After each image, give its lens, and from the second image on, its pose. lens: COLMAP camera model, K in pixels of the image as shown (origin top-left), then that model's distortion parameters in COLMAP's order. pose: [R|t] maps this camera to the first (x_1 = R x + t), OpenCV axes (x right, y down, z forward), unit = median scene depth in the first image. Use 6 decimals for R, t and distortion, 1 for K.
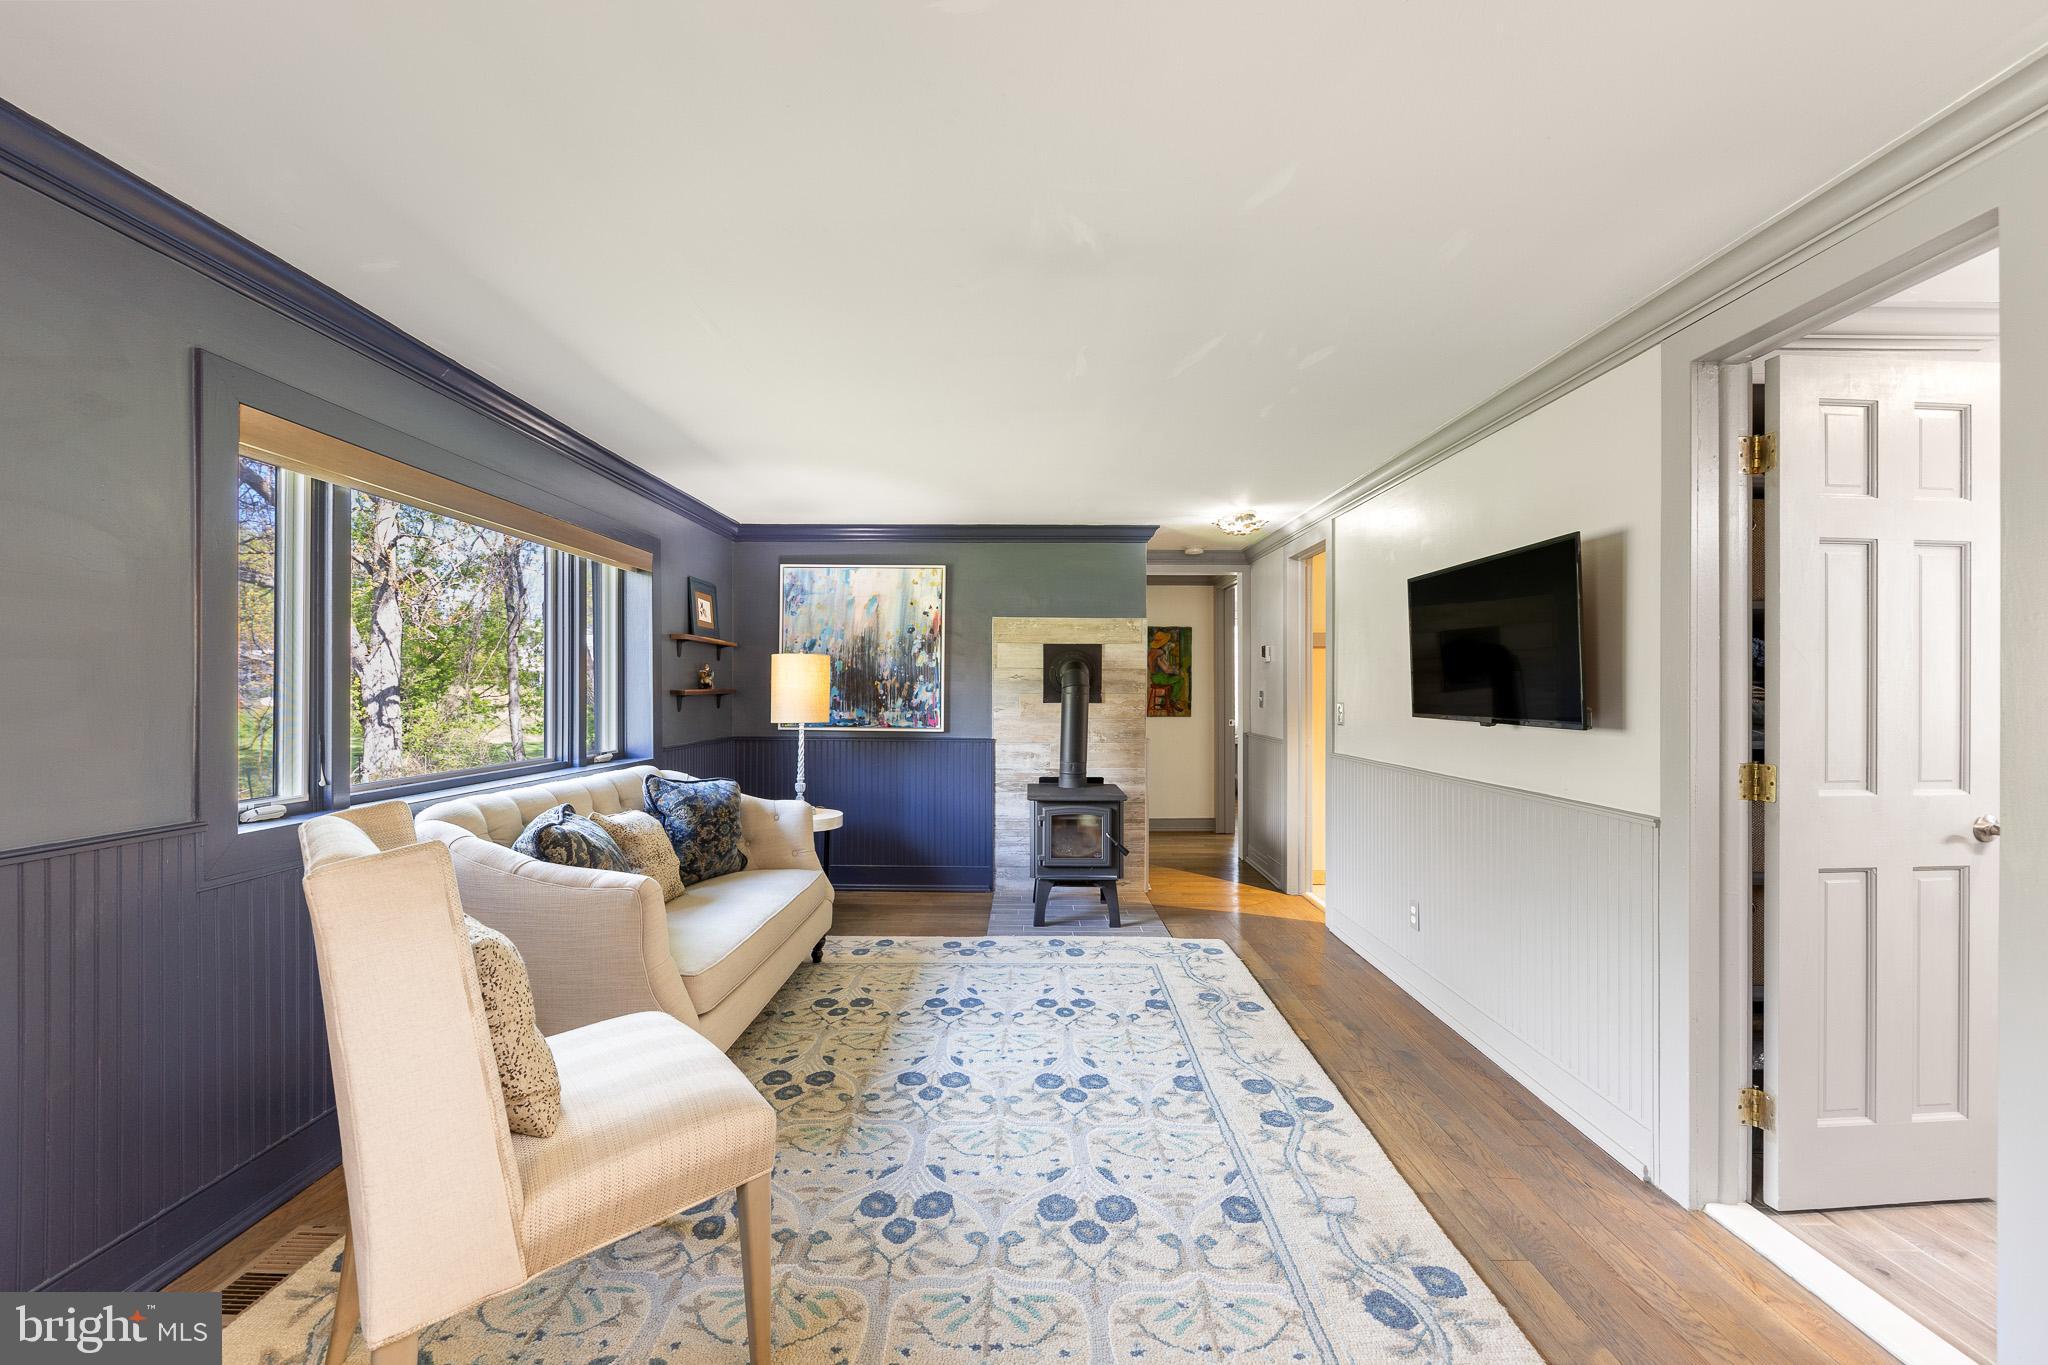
lens RADIAL K [[799.7, 0, 1014.6], [0, 799.7, 688.2], [0, 0, 1]] dist [0.001190, 0.000110]
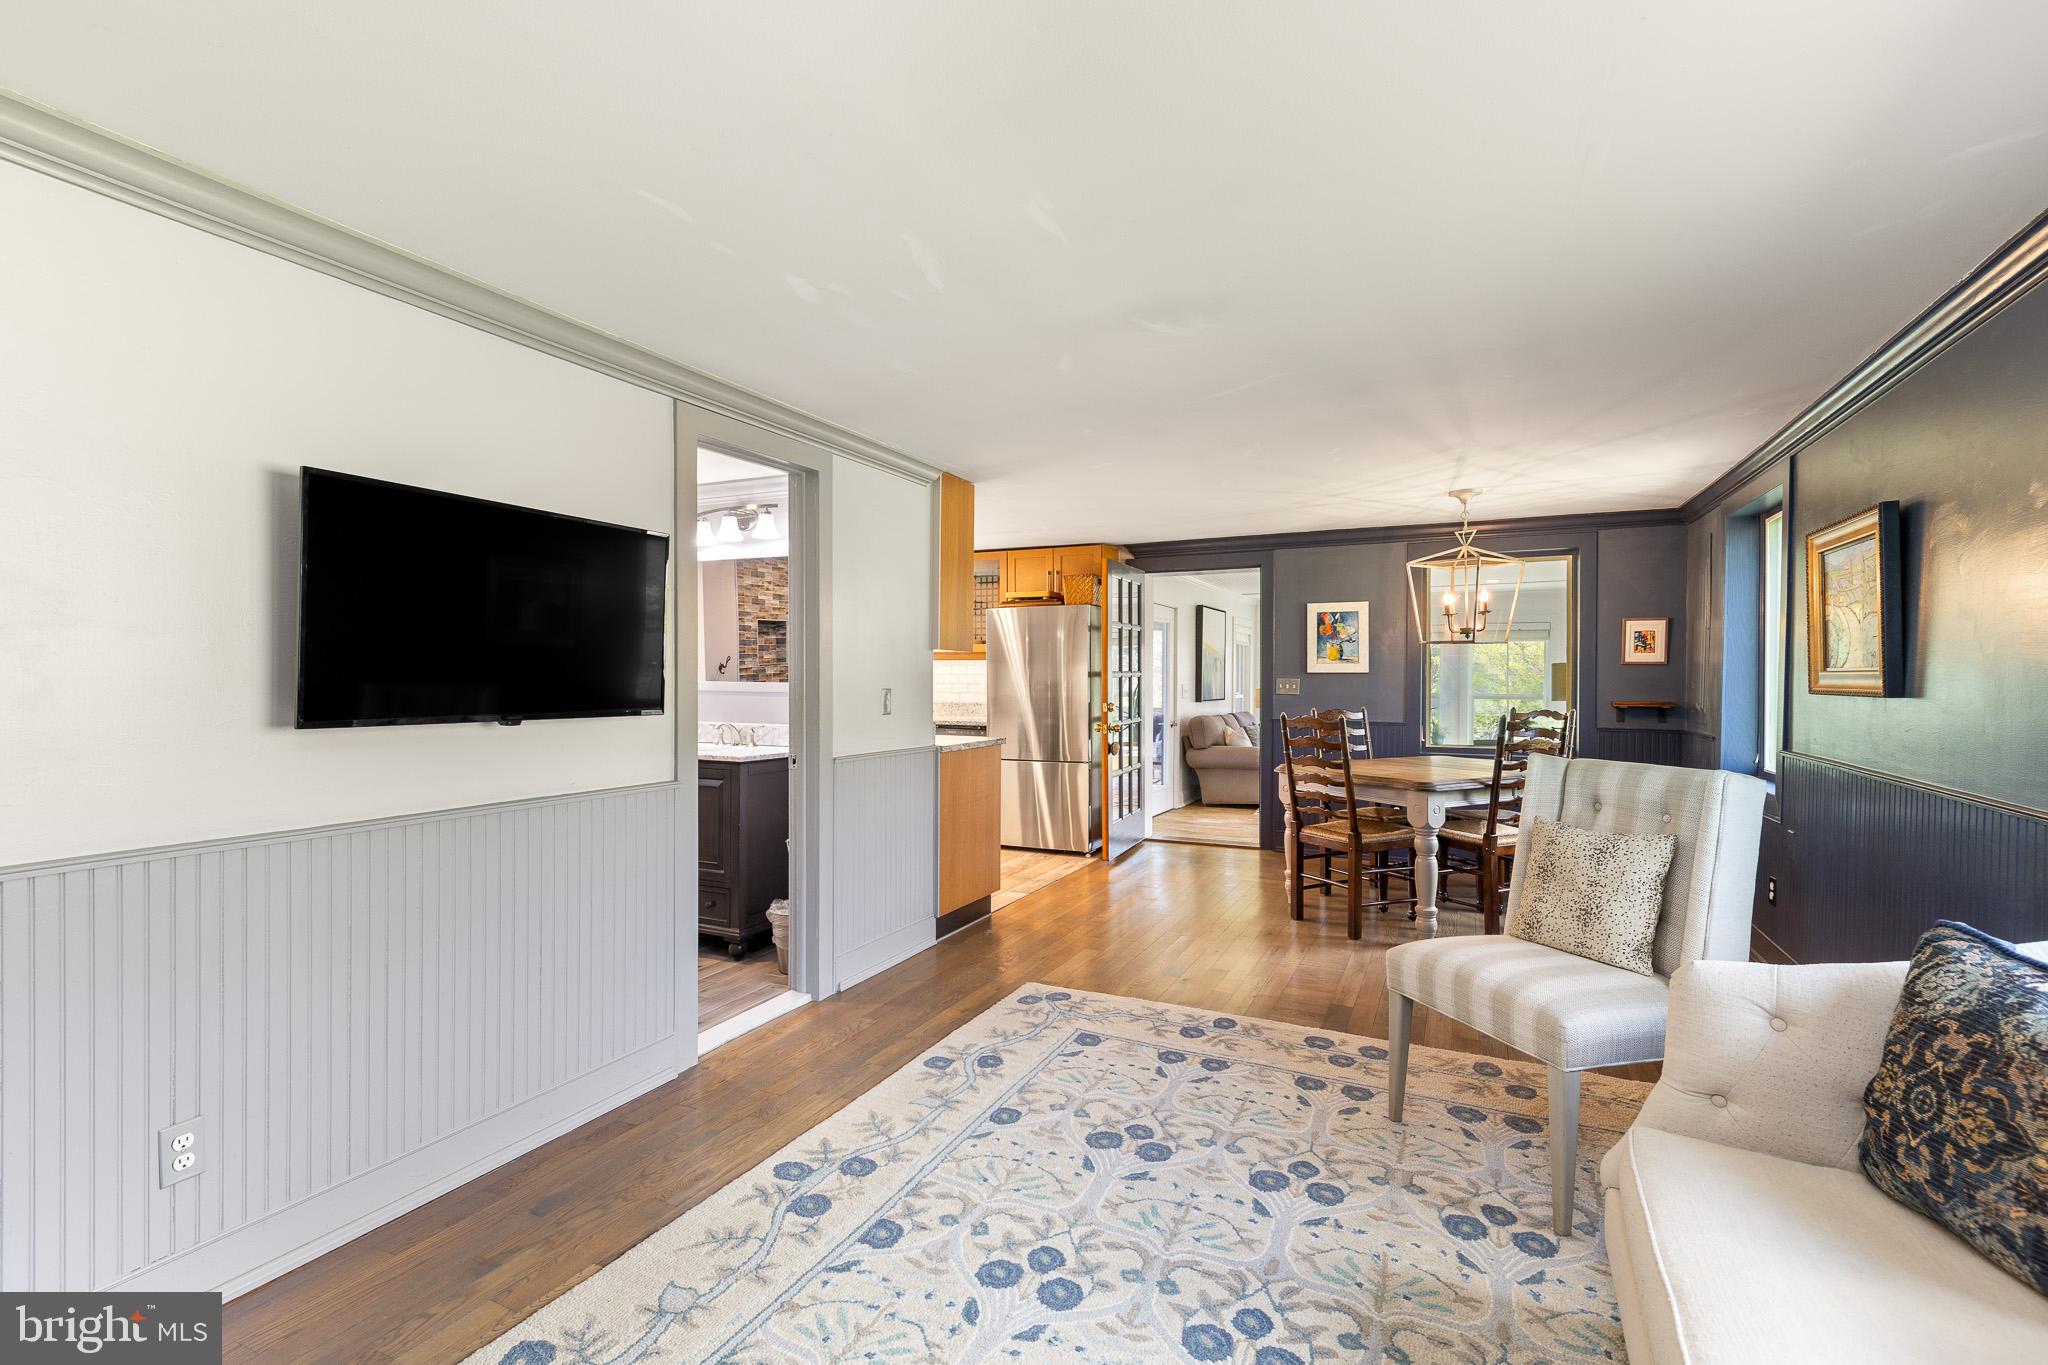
lens RADIAL K [[918.4, 0, 1018.2], [0, 918.4, 685.6], [0, 0, 1]] dist [0.012600, -0.006553]
pose [[-0.903974, -0.007084, 0.427528, -0.164546], [-0.004127, 0.999961, 0.007842, 0.000293], [-0.427567, 0.005324, -0.903968, 1.164118]]
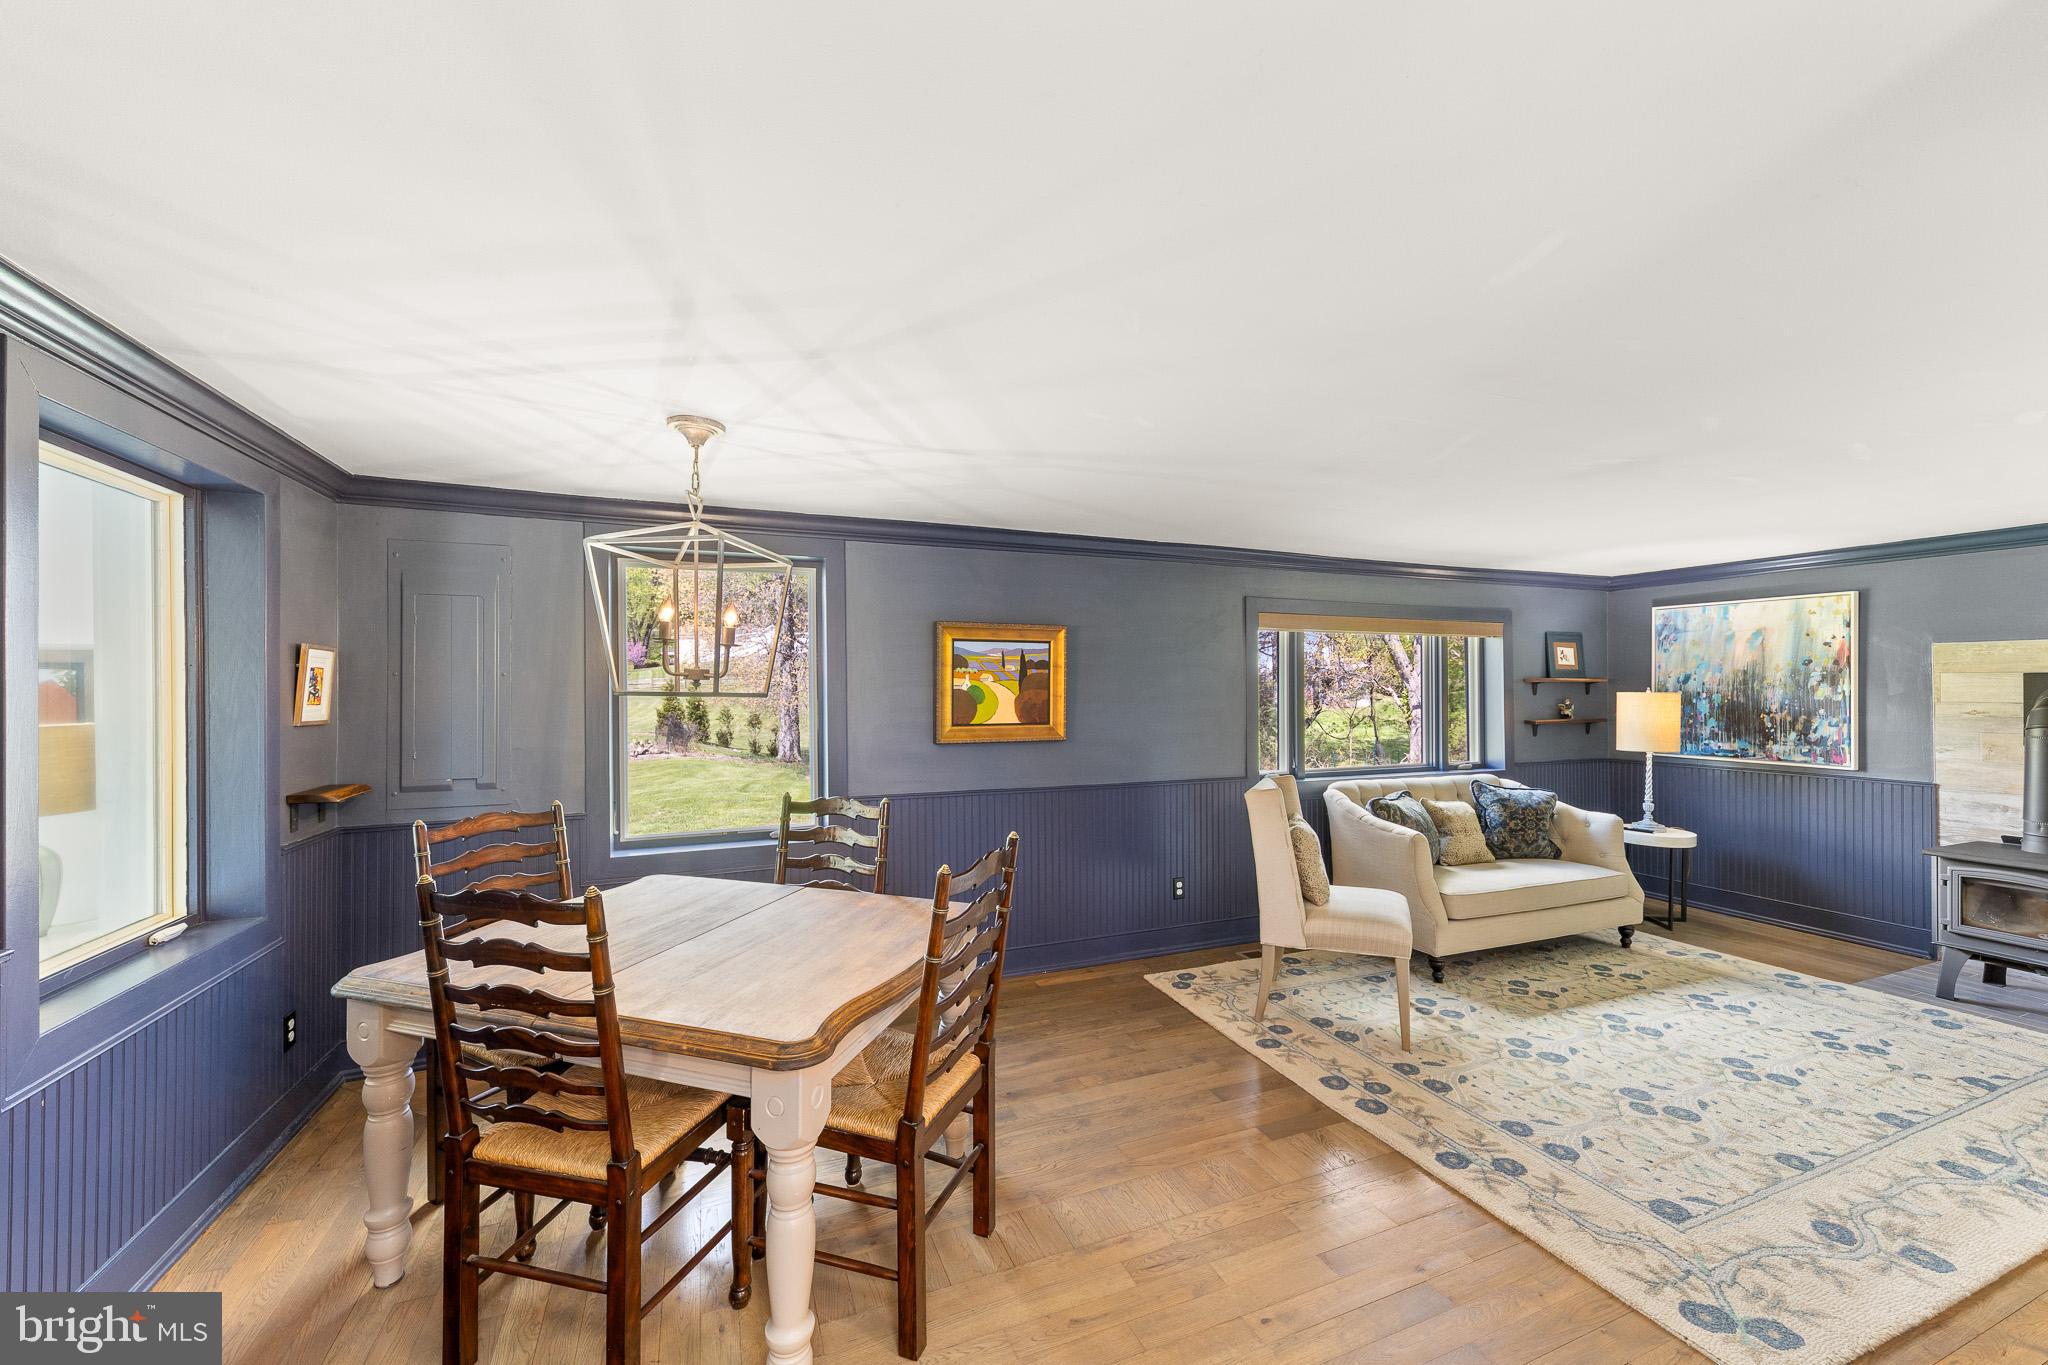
lens RADIAL K [[771.5, 0, 1010.3], [0, 771.5, 684.4], [0, 0, 1]] dist [0.013050, -0.006675]
pose [[0.380381, -0.011014, -0.924764, 0.503277], [0.005566, 0.999938, -0.009620, -0.057087], [0.924813, -0.001488, 0.380418, -0.332190]]
